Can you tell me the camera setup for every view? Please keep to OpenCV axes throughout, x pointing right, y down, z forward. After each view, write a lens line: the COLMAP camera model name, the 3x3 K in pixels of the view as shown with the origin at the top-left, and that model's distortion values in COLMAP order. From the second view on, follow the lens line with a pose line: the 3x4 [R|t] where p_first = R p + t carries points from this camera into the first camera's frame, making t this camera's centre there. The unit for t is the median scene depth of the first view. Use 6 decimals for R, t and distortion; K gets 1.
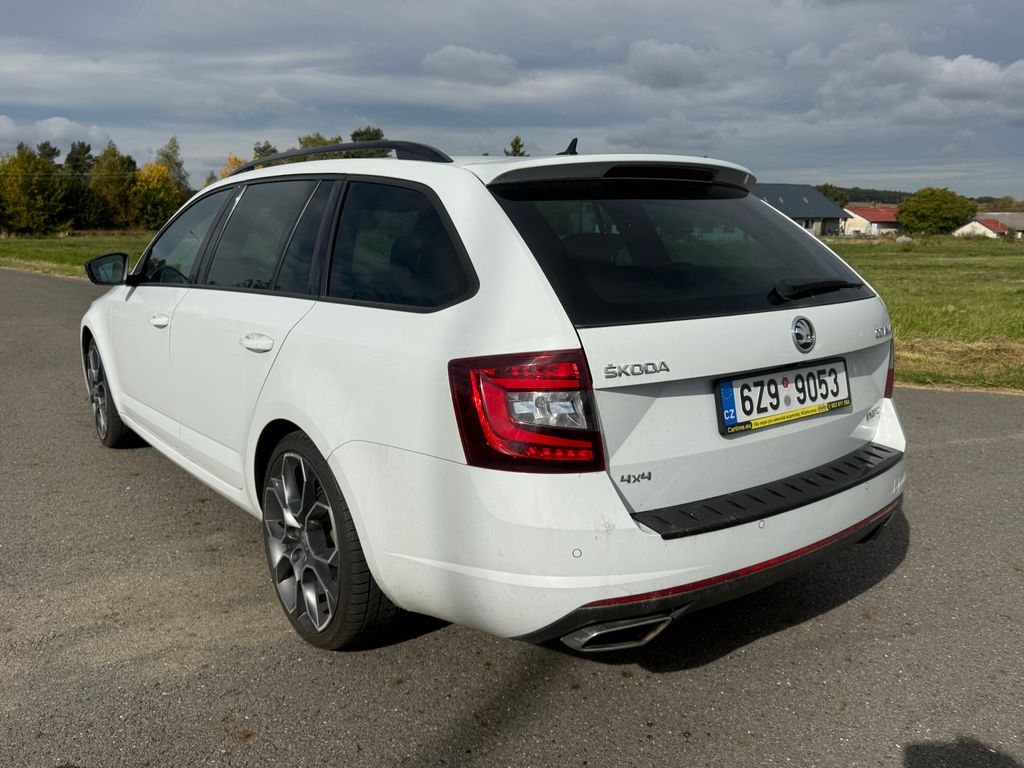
lens RADIAL K [[825.1, 0, 502.0], [0, 825.1, 378.5], [0, 0, 1]] dist [0.031425, -0.027560]
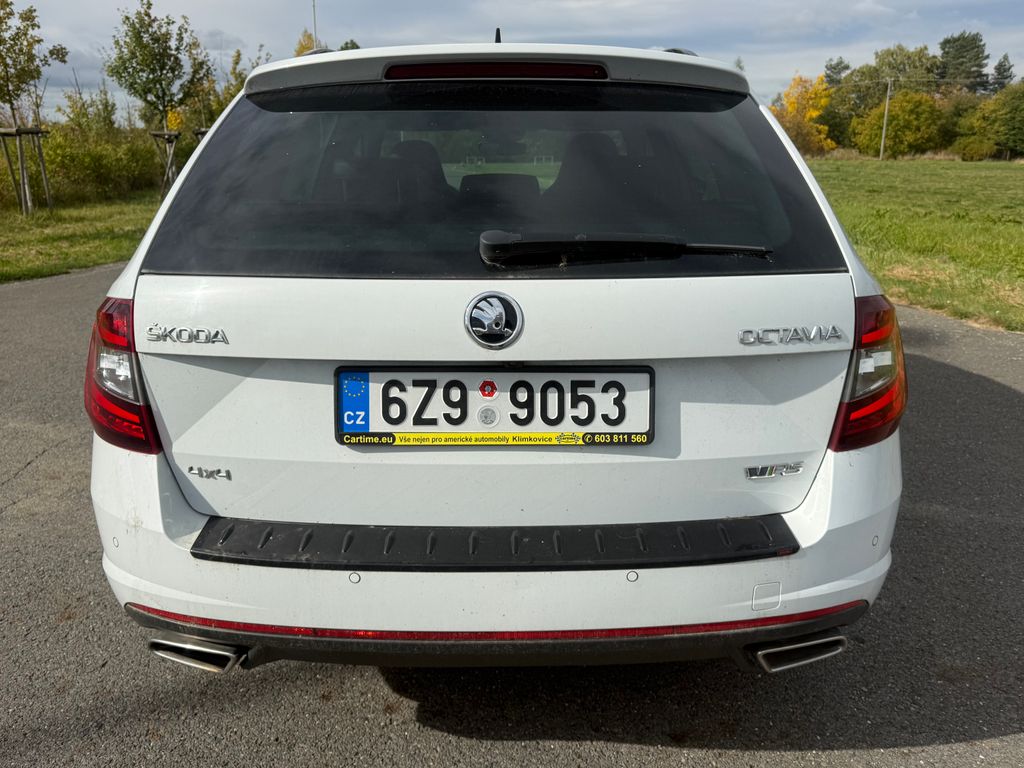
lens RADIAL K [[825.1, 0, 489.4], [0, 825.1, 386.3], [0, 0, 1]] dist [0.031425, -0.027560]
pose [[0.802406, 0.171032, -0.571745, 0.737048], [-0.115781, 0.984464, 0.132002, -0.086574], [0.585439, -0.039722, 0.809743, 0.474326]]
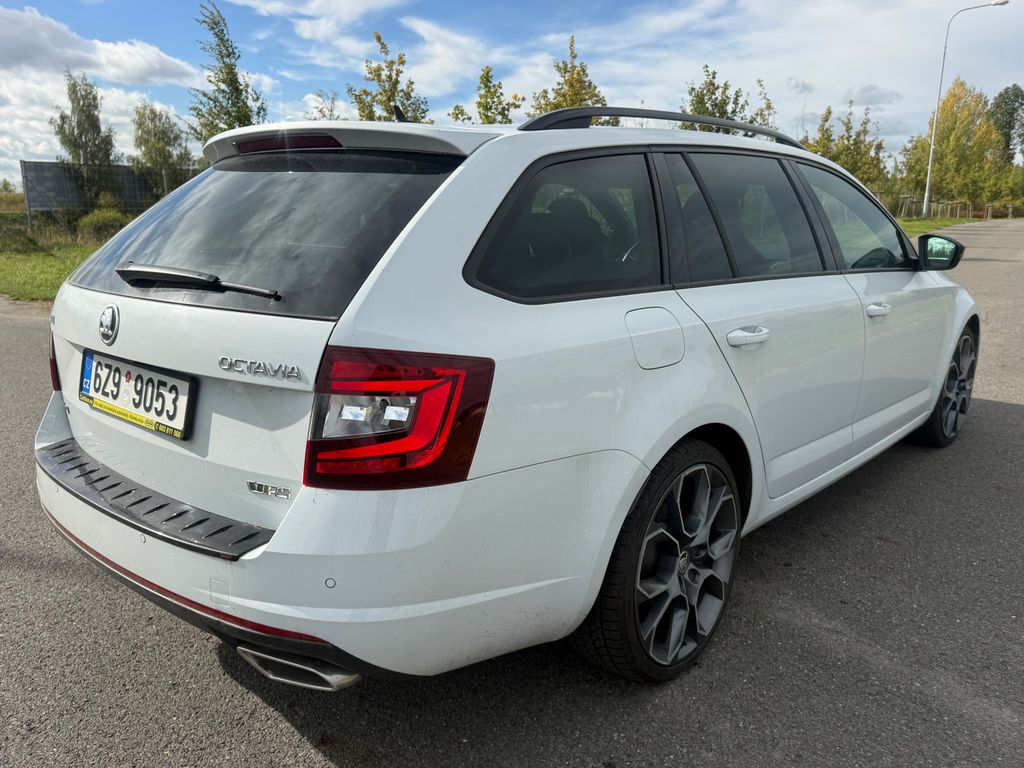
lens RADIAL K [[825.1, 0, 518.9], [0, 825.1, 382.1], [0, 0, 1]] dist [0.031425, -0.027560]
pose [[0.209047, 0.217535, -0.953403, 1.324831], [-0.188490, 0.965625, 0.178995, -0.237363], [0.959568, 0.142289, 0.242865, 1.215713]]
